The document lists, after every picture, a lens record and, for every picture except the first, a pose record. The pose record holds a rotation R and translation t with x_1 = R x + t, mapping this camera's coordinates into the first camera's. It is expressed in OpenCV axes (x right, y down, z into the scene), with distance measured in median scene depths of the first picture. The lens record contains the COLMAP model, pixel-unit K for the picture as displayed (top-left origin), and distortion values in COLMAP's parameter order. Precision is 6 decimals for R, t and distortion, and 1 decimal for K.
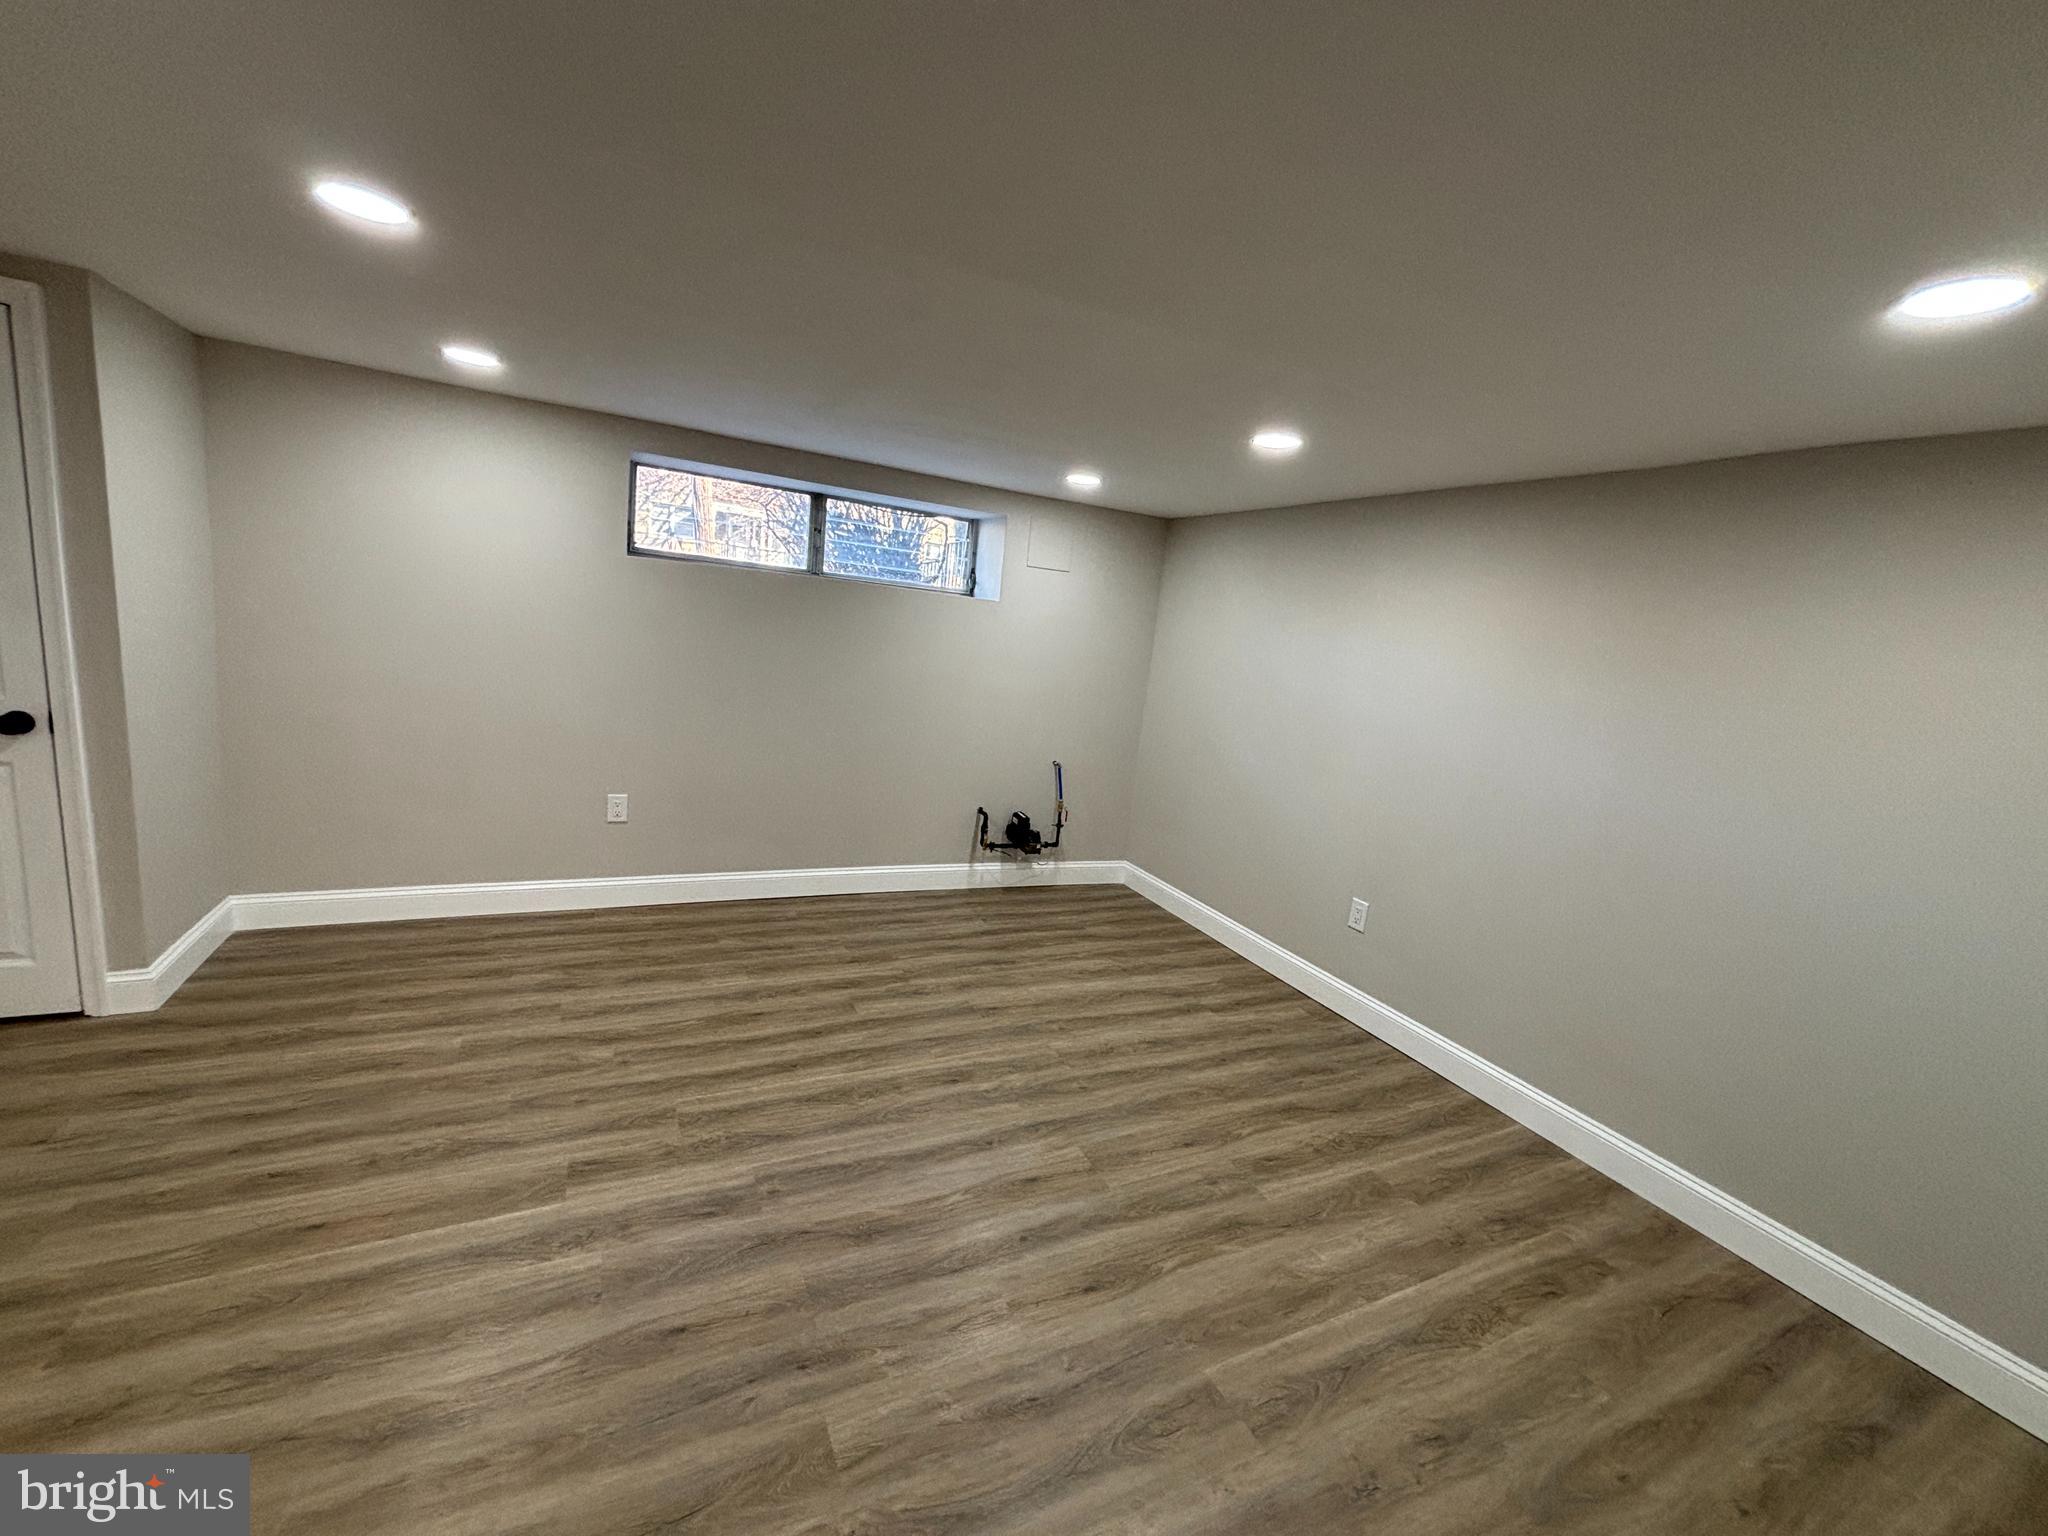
lens RADIAL K [[822.7, 0, 1026.3], [0, 822.7, 764.0], [0, 0, 1]] dist [0.018241, -0.010536]
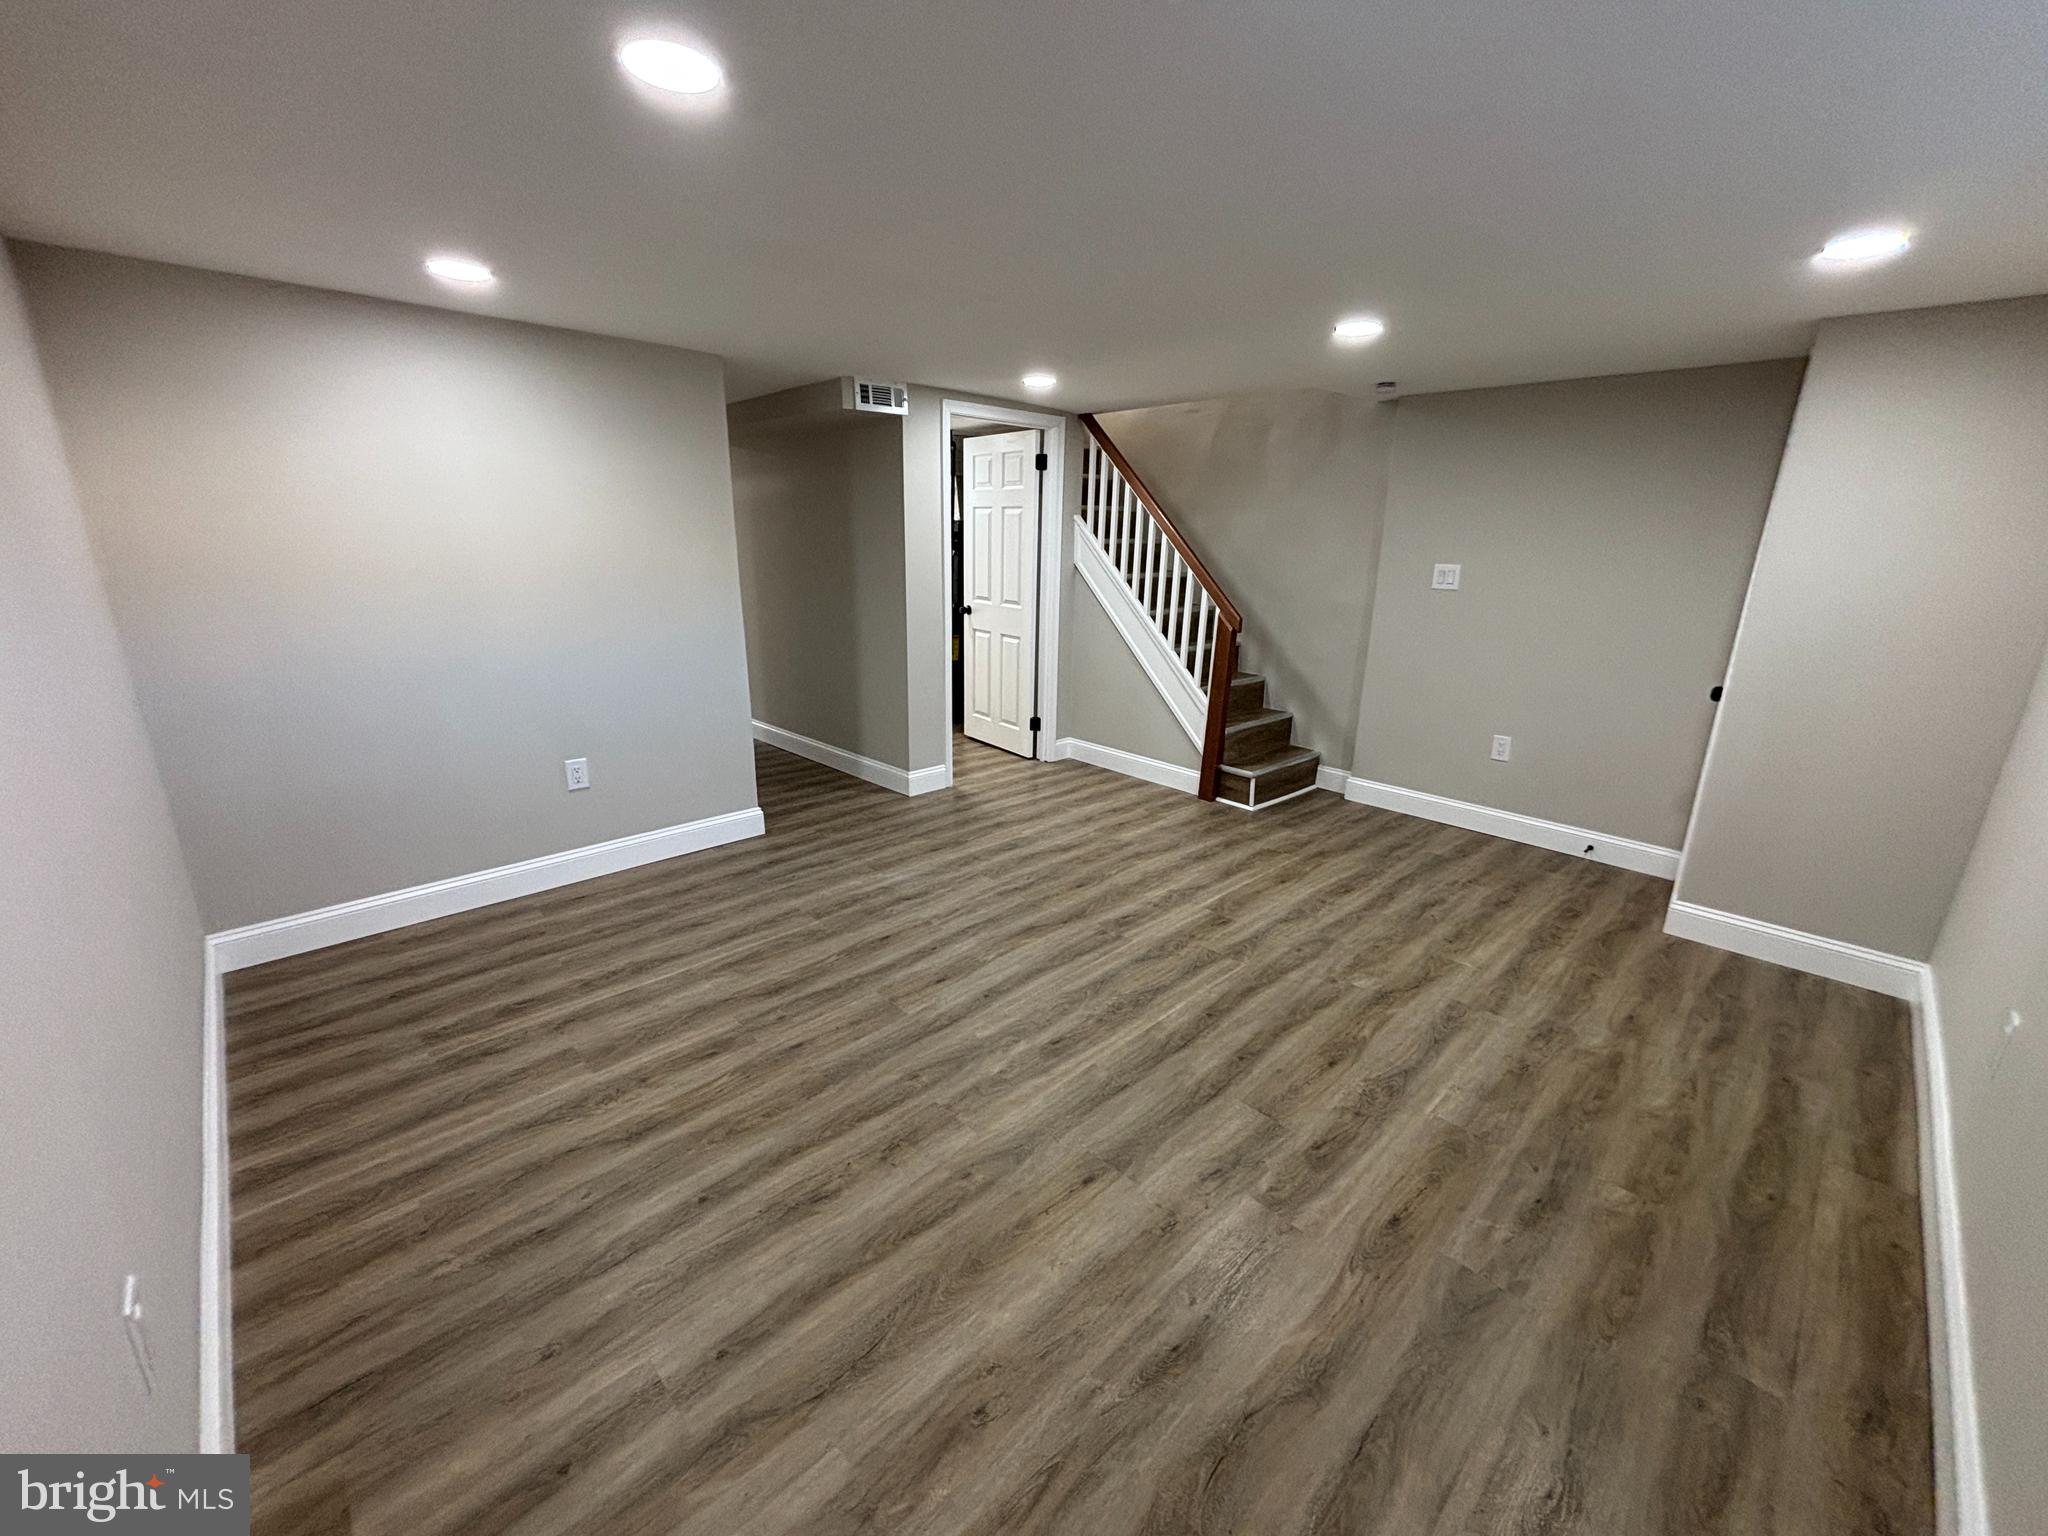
lens RADIAL K [[819.9, 0, 1015.2], [0, 819.9, 768.8], [0, 0, 1]] dist [0.002144, 0.000375]
pose [[-0.948970, -0.035893, -0.313317, 0.263693], [-0.166717, 0.900423, 0.401801, -0.259529], [0.267695, 0.433533, -0.860458, 1.737370]]
